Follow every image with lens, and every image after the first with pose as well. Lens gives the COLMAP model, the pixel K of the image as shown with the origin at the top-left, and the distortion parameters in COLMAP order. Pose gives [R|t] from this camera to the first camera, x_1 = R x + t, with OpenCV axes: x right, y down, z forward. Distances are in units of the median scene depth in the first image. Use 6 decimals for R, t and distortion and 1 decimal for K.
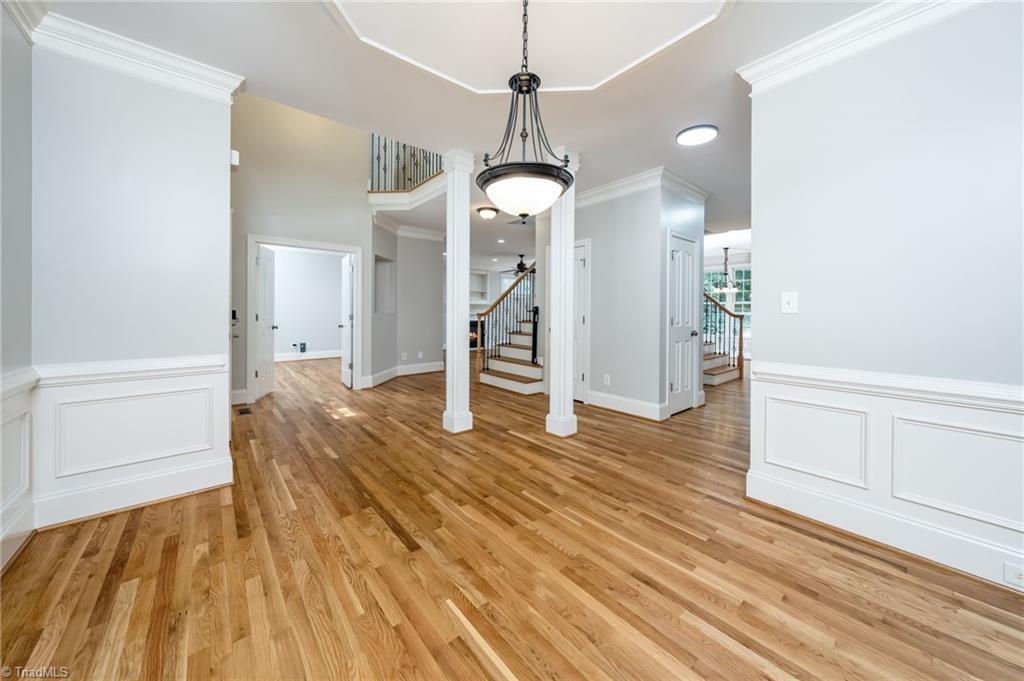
lens RADIAL K [[354.4, 0, 516.2], [0, 354.4, 323.5], [0, 0, 1]] dist [-0.001897, -0.000103]
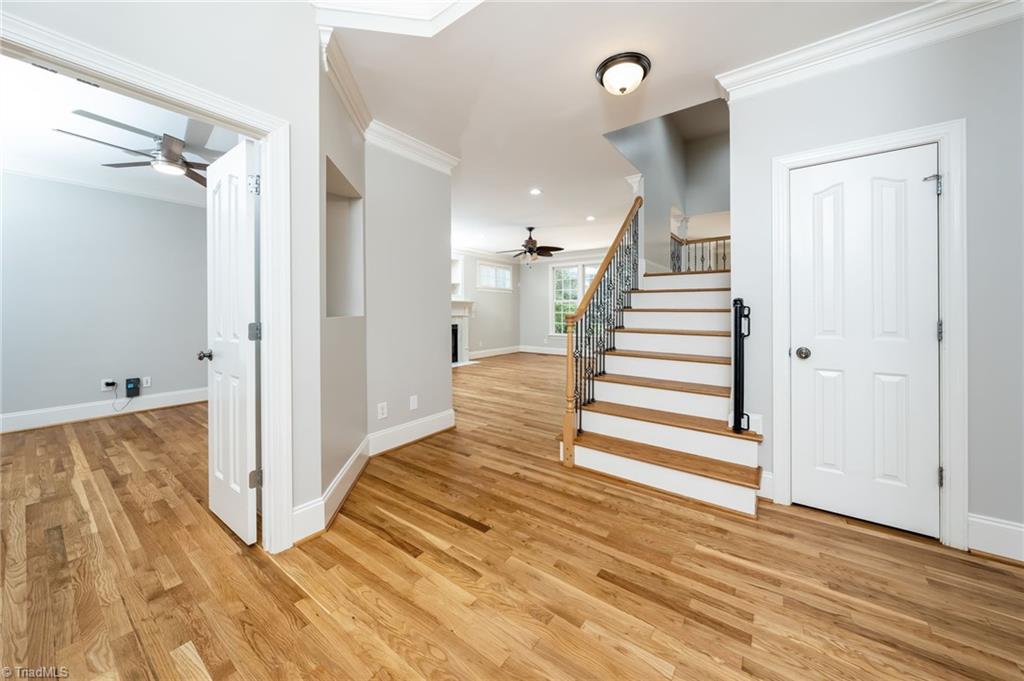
lens RADIAL K [[354.4, 0, 516.2], [0, 354.4, 323.5], [0, 0, 1]] dist [-0.001897, -0.000103]
pose [[0.973644, -0.015085, 0.227575, -0.277386], [0.014889, 0.999886, 0.002577, -0.019928], [-0.227588, 0.000879, 0.973757, 0.570581]]
